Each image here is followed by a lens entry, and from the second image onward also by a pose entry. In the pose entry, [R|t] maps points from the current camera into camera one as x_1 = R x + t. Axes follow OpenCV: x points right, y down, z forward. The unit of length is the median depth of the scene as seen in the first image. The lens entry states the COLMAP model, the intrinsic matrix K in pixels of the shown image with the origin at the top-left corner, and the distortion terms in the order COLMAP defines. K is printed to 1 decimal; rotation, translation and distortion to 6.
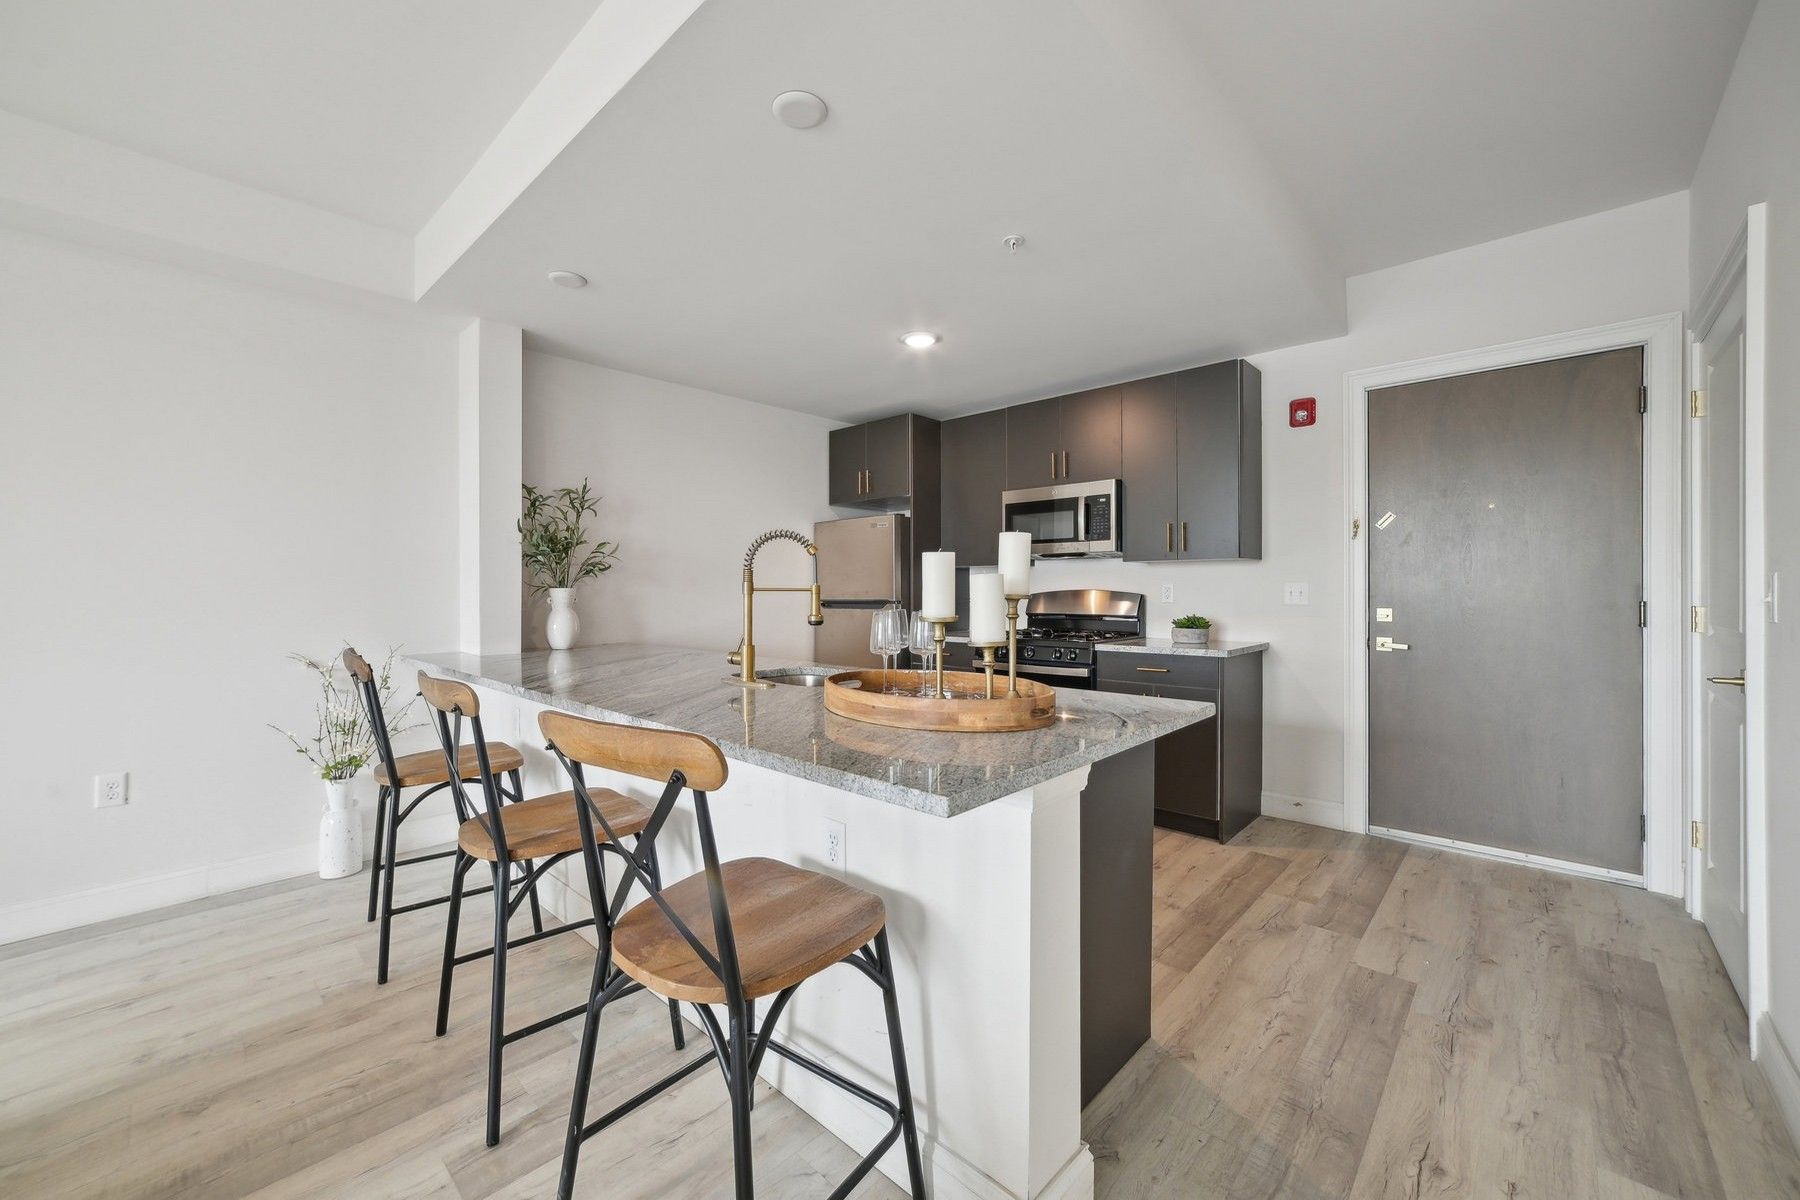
lens RADIAL K [[703.4, 0, 899.2], [0, 703.4, 597.8], [0, 0, 1]] dist [-0.009139, 0.004663]
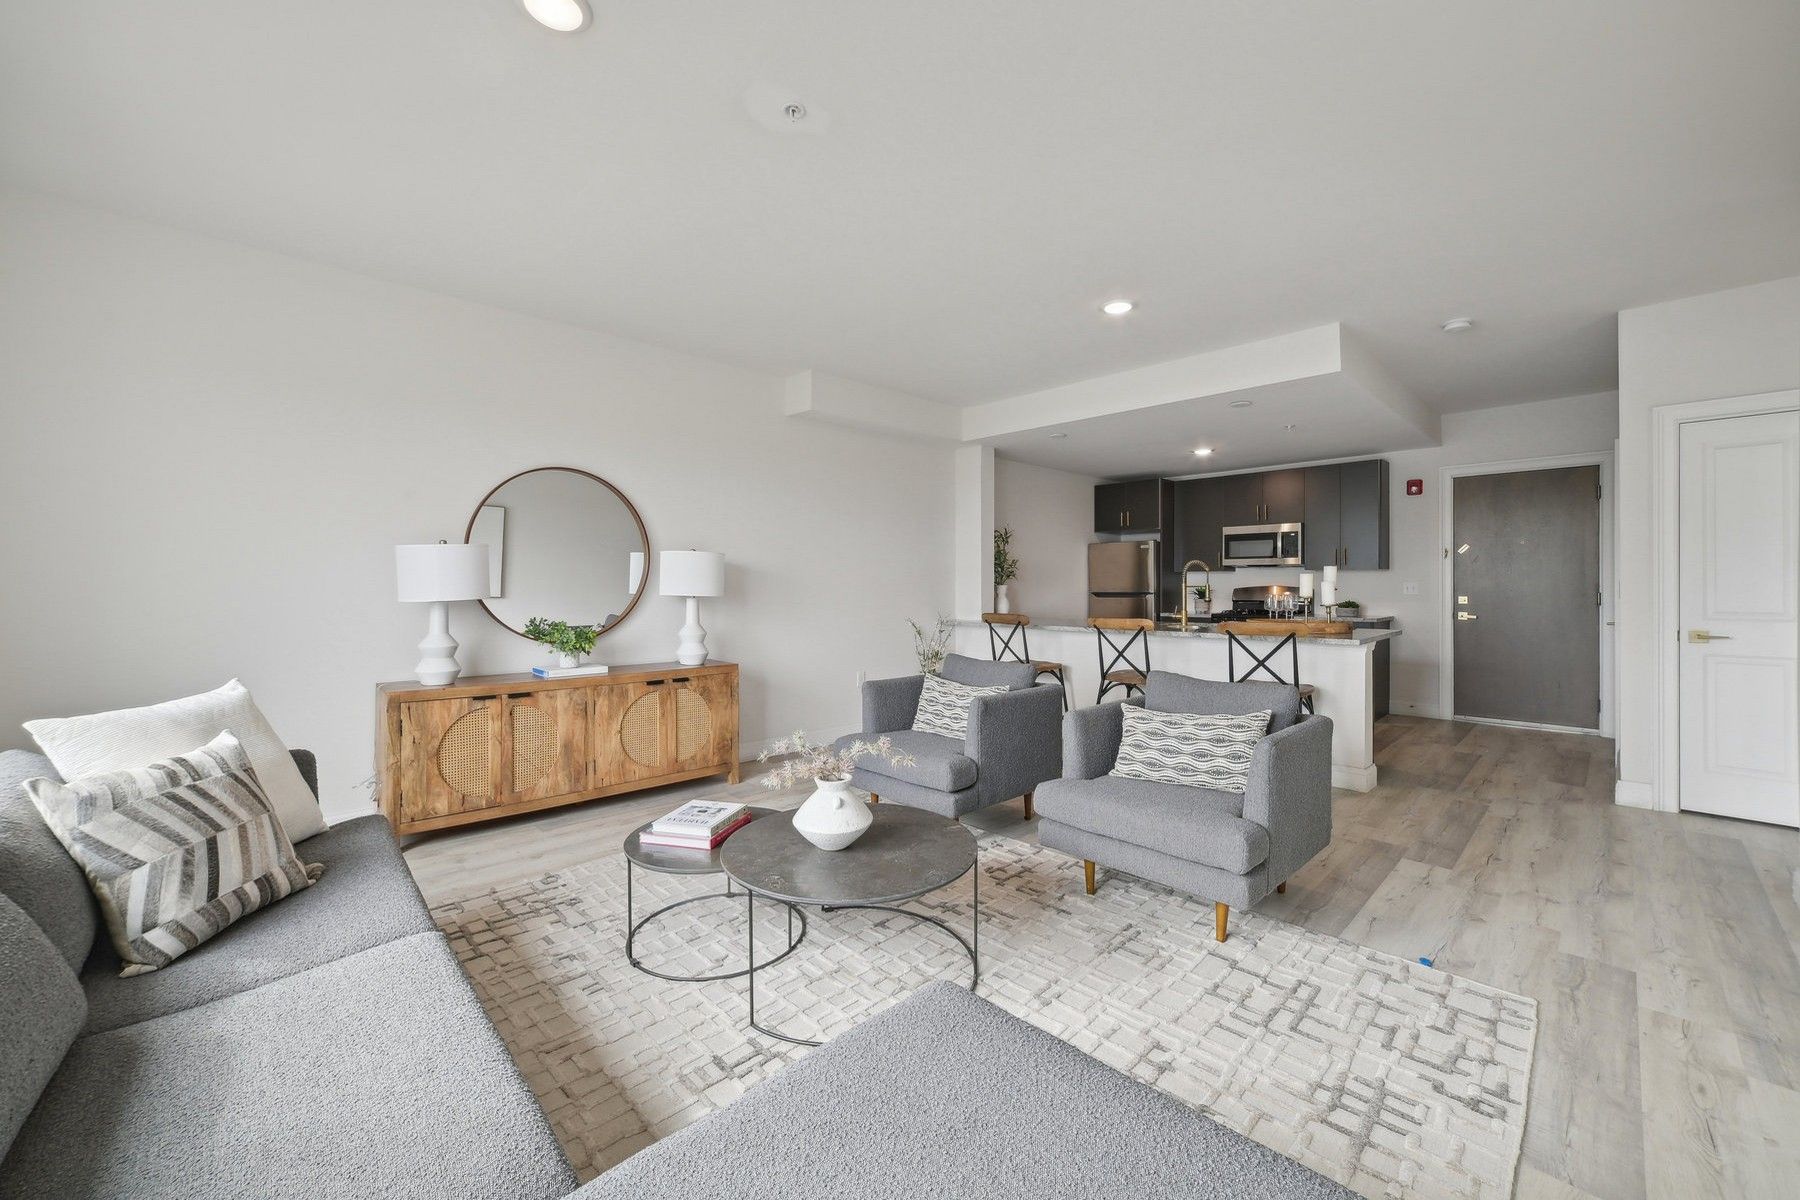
lens RADIAL K [[703.4, 0, 909.8], [0, 703.4, 590.4], [0, 0, 1]] dist [-0.009139, 0.004663]
pose [[0.999053, 0.000823, -0.043492, -0.619576], [-0.000971, 0.999994, -0.003381, 0.005991], [0.043489, 0.003420, 0.999048, -0.822457]]
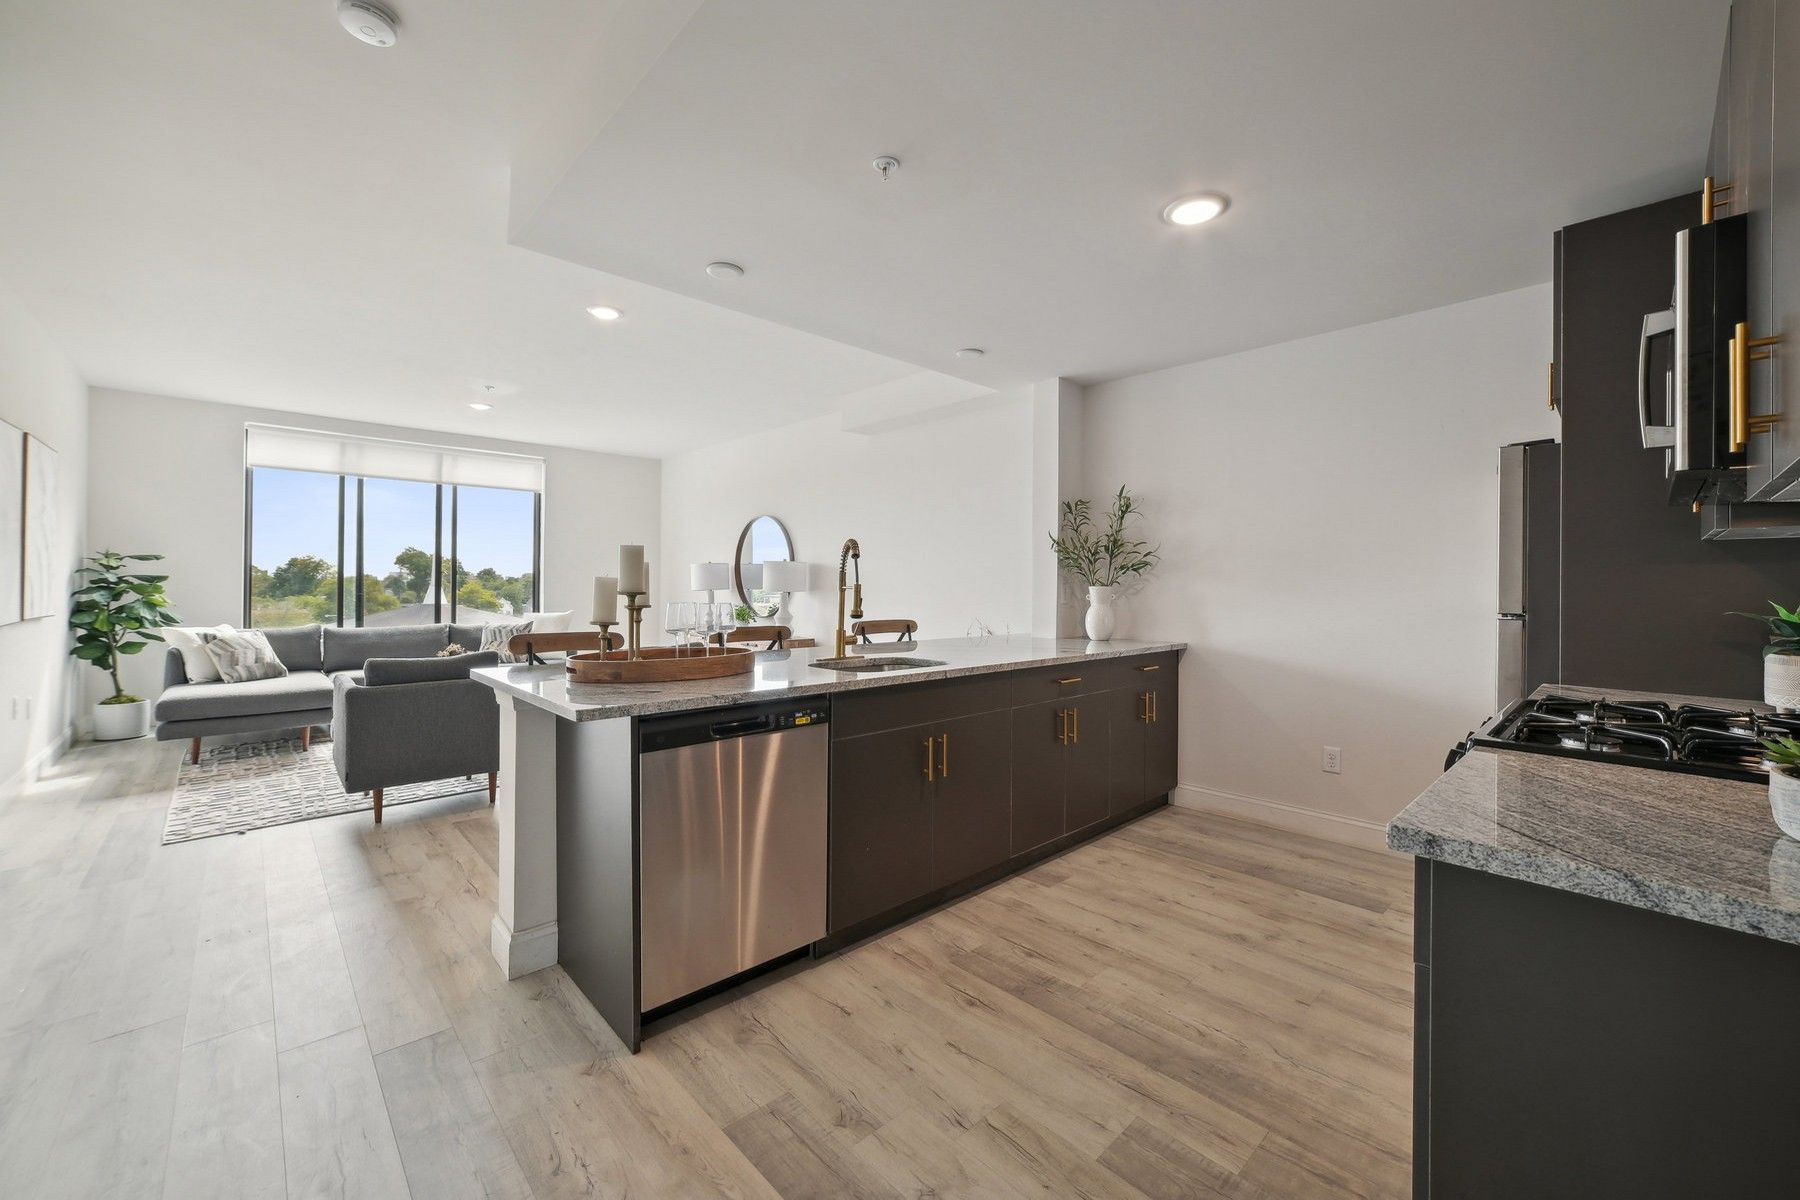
lens RADIAL K [[703.4, 0, 896.8], [0, 703.4, 584.7], [0, 0, 1]] dist [-0.009139, 0.004663]
pose [[-0.070035, 0.000861, -0.997544, 0.664743], [-0.016742, 0.999858, 0.002039, -0.012766], [0.997404, 0.016844, -0.070010, 0.729843]]
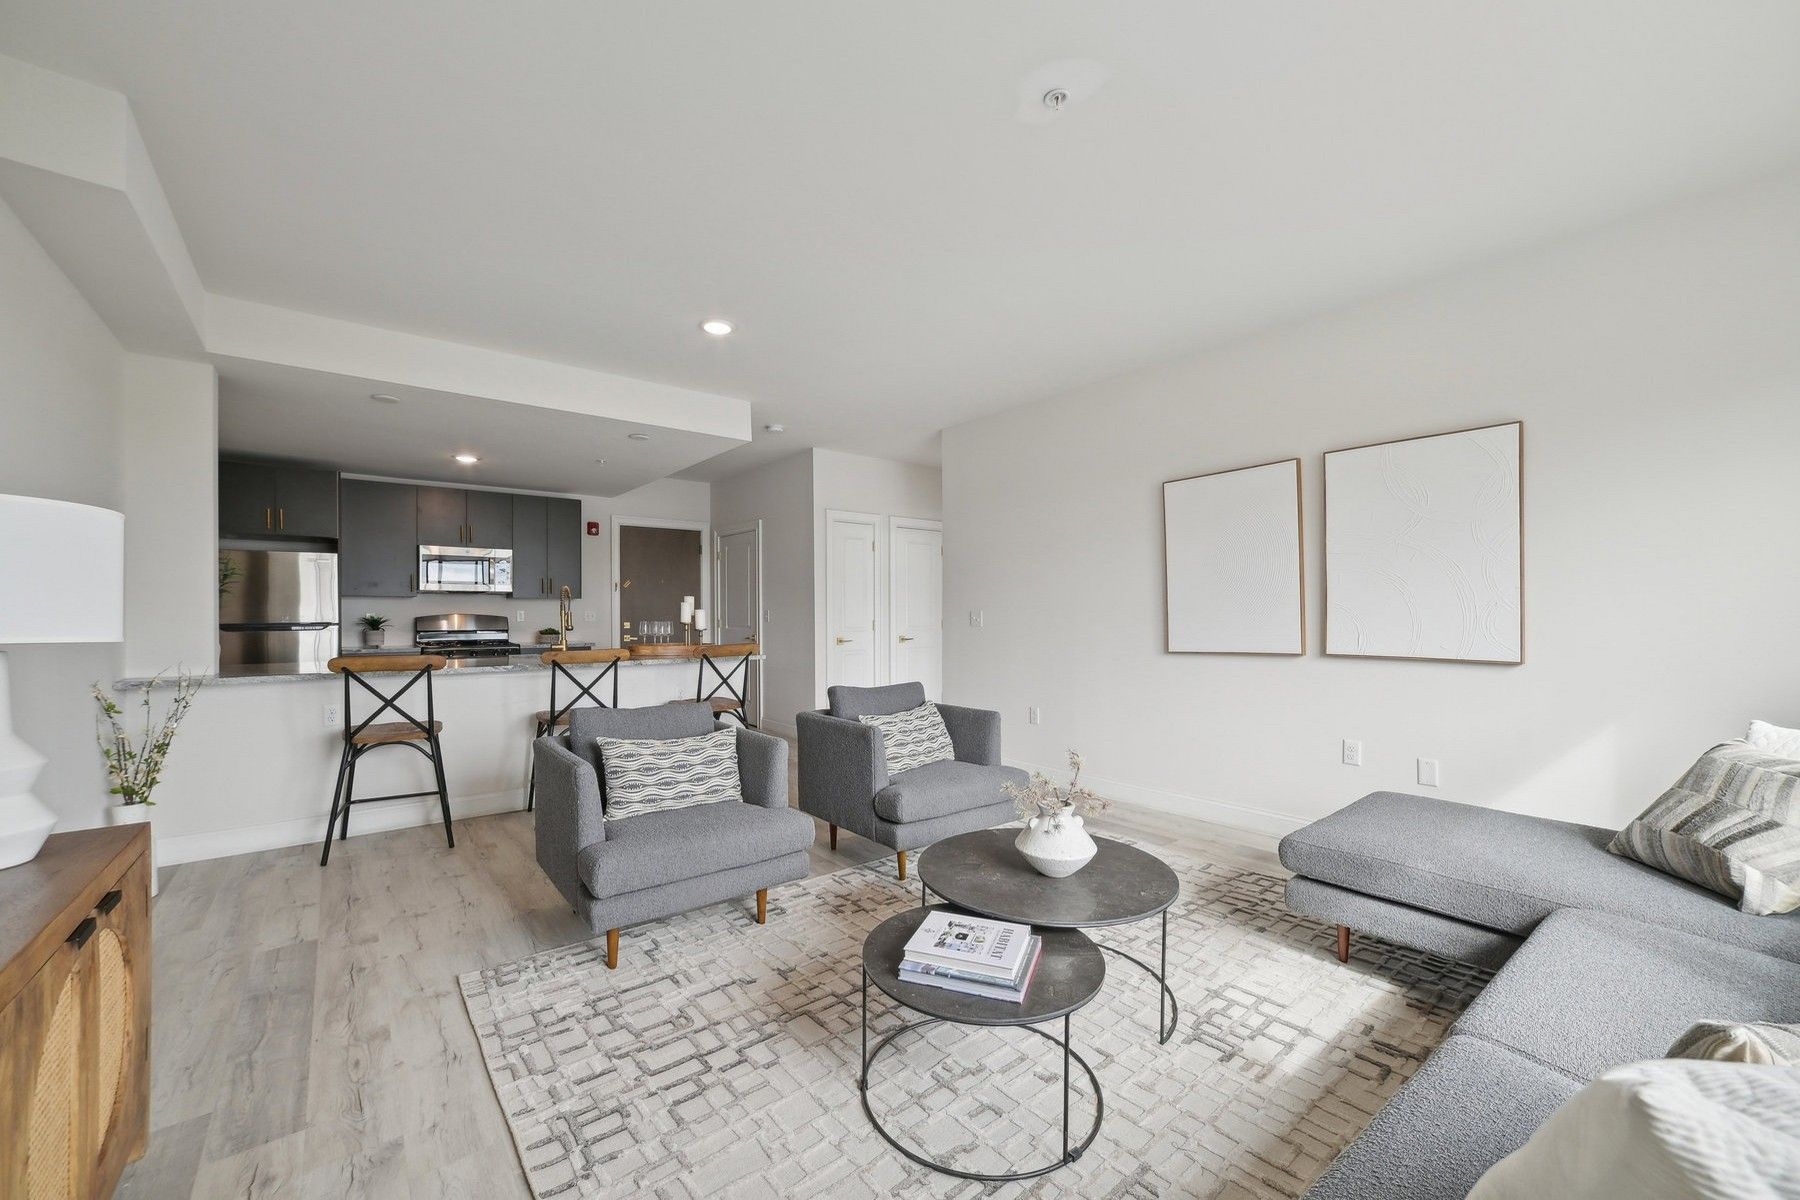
lens RADIAL K [[703.4, 0, 891.9], [0, 703.4, 614.2], [0, 0, 1]] dist [-0.009139, 0.004663]
pose [[0.151301, -0.000243, 0.988488, -1.317794], [0.011292, 0.999935, -0.001482, 0.002025], [-0.988423, 0.011387, 0.151294, -0.182549]]
